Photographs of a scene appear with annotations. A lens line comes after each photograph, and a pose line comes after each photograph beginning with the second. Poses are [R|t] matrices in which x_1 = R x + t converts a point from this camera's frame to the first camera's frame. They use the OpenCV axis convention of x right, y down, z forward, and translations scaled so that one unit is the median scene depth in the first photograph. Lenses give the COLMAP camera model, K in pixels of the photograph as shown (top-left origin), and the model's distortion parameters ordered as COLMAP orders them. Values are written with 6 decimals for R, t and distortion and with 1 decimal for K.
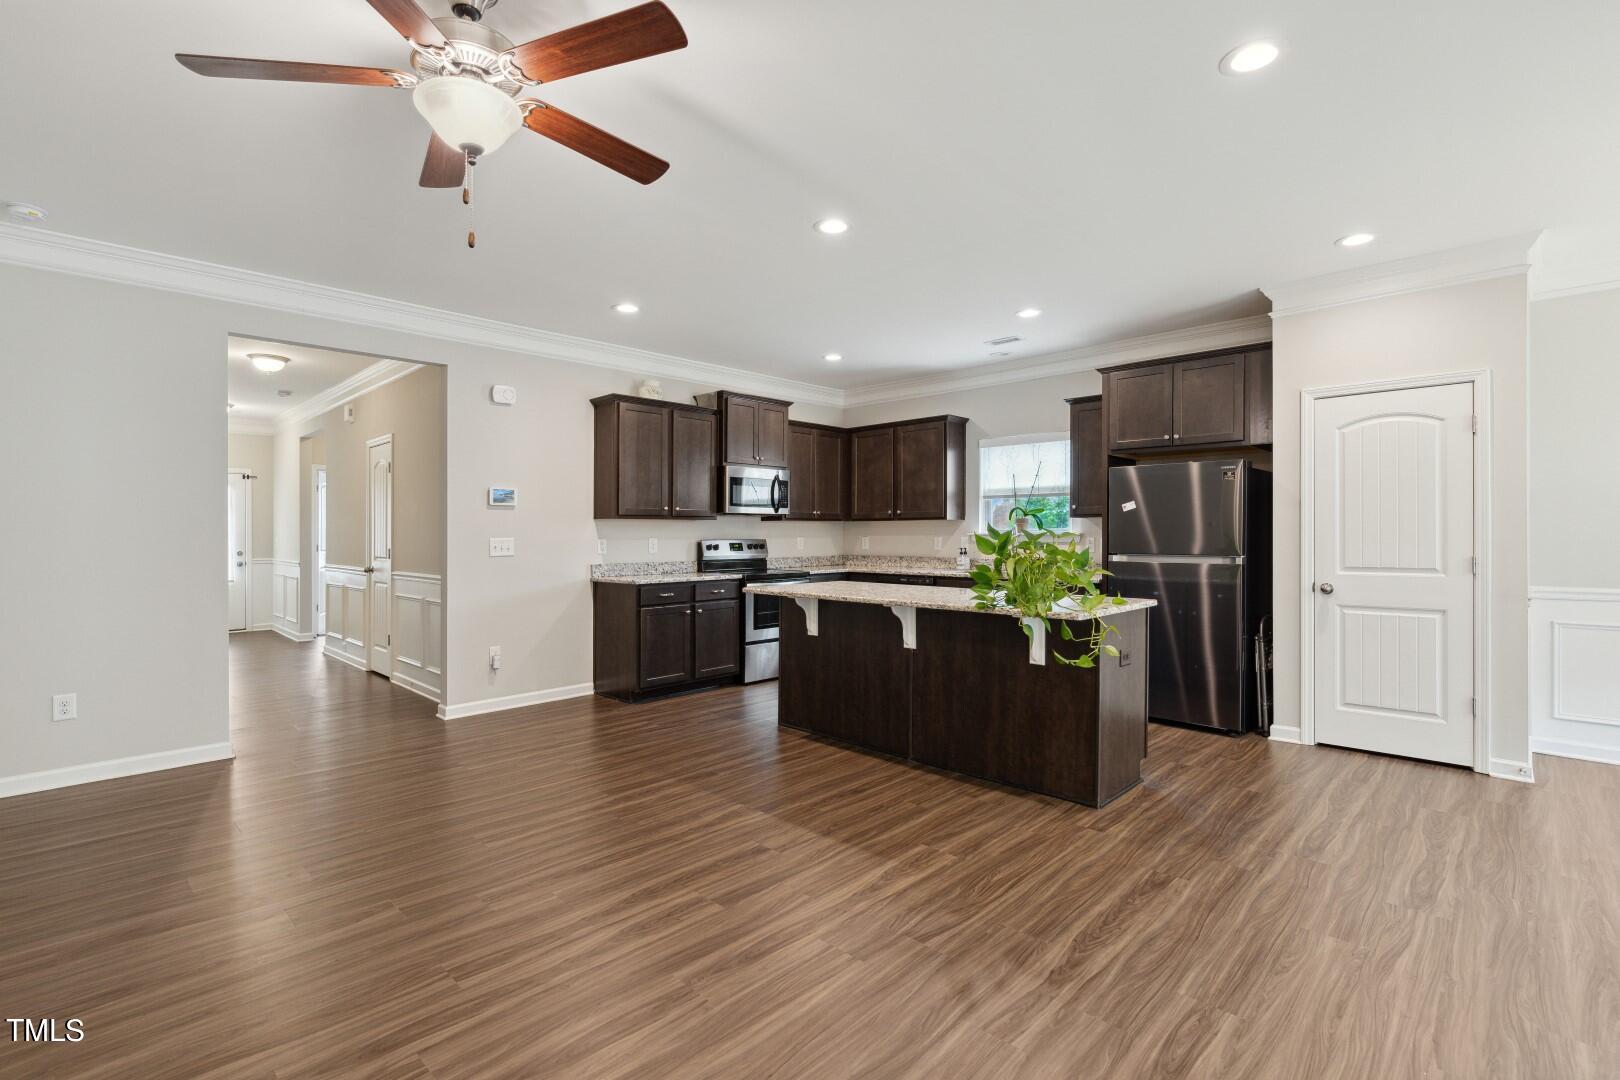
lens RADIAL K [[747.9, 0, 807.4], [0, 747.9, 532.2], [0, 0, 1]] dist [-0.001964, 0.000011]
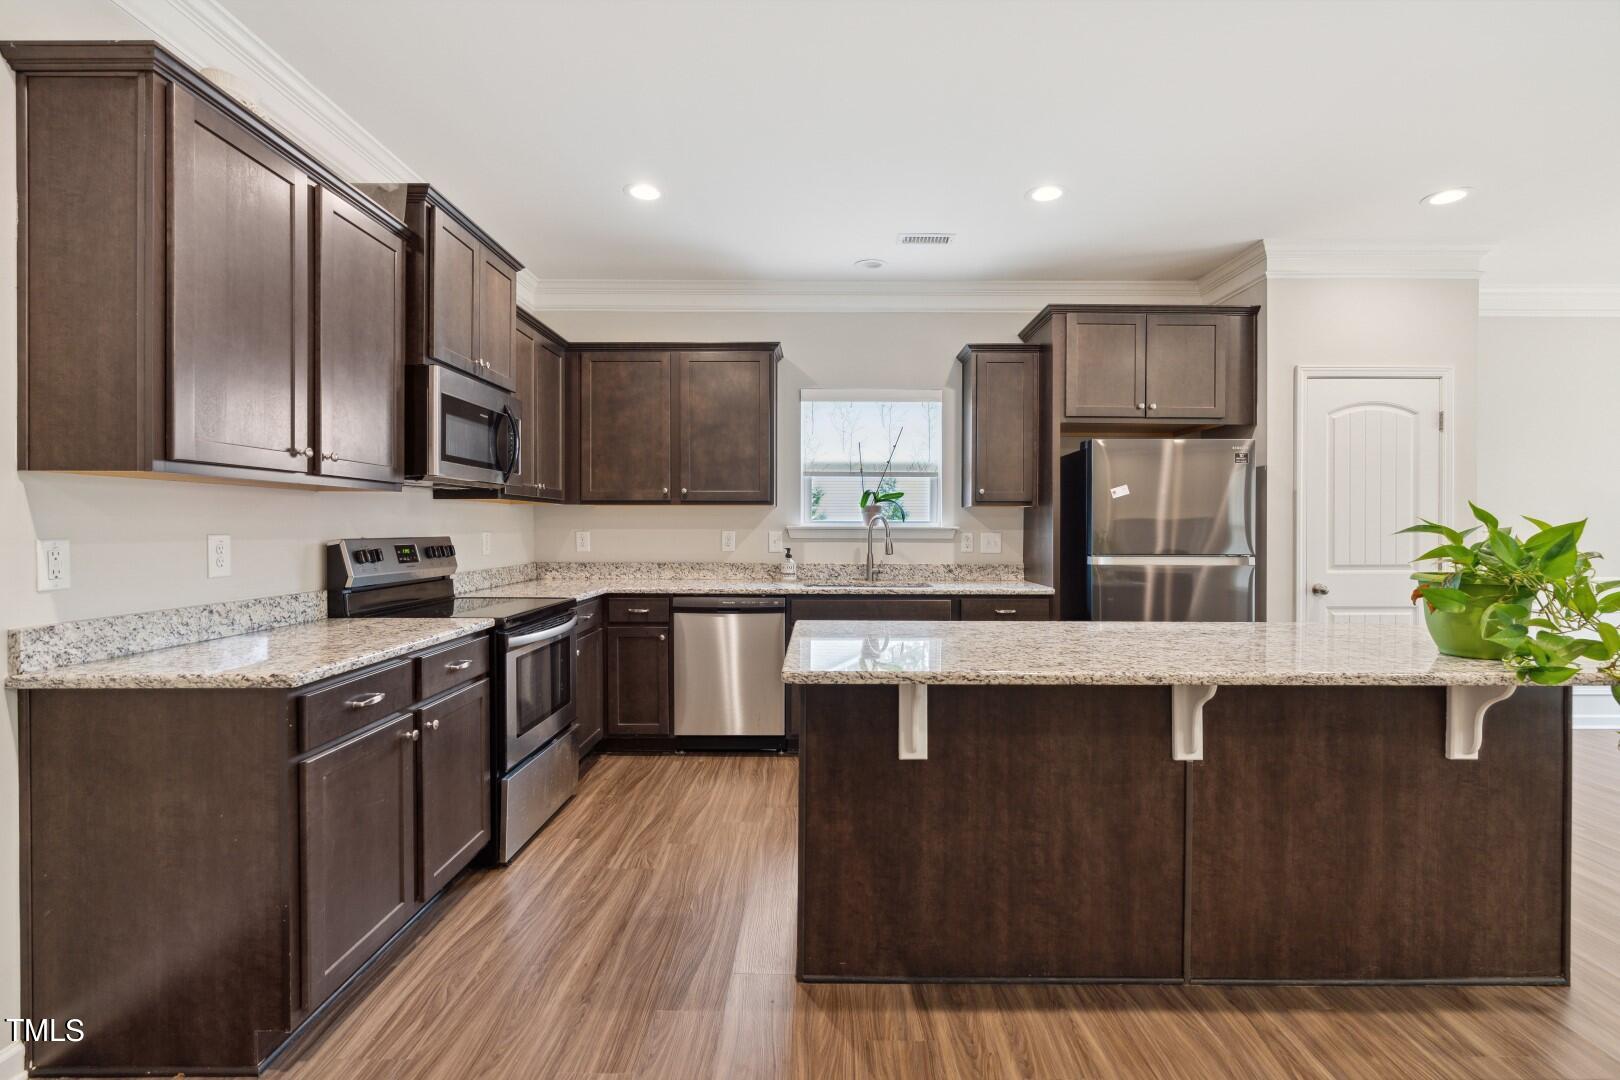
lens RADIAL K [[742.9, 0, 821.5], [0, 742.9, 531.2], [0, 0, 1]] dist [-0.002852, 0.000428]
pose [[0.711956, -0.000560, 0.702224, -0.337498], [-0.005276, 0.999967, 0.006147, 0.002536], [-0.702204, -0.008082, 0.711930, 0.734584]]
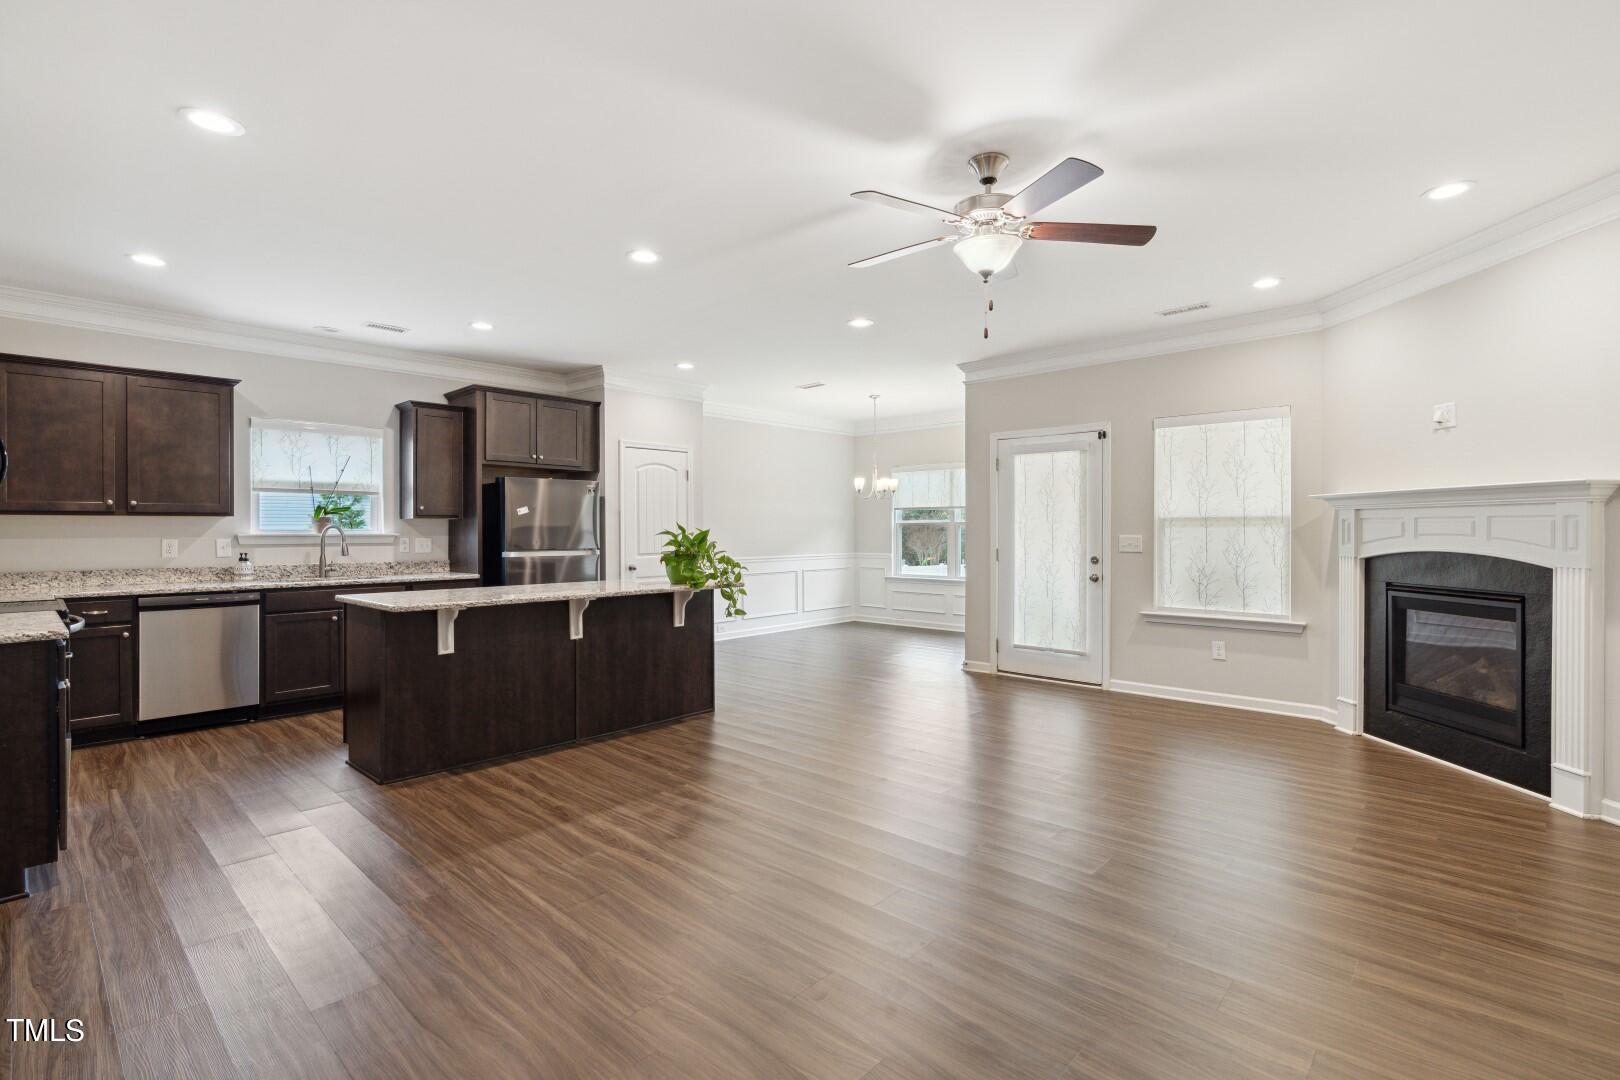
lens RADIAL K [[748.3, 0, 817.6], [0, 748.3, 534.2], [0, 0, 1]] dist [0.000216, 0.000285]
pose [[-0.029484, -0.002841, 0.999561, -0.852648], [0.002739, 0.999992, 0.002923, 0.001275], [-0.999561, 0.002824, -0.029476, 0.609552]]
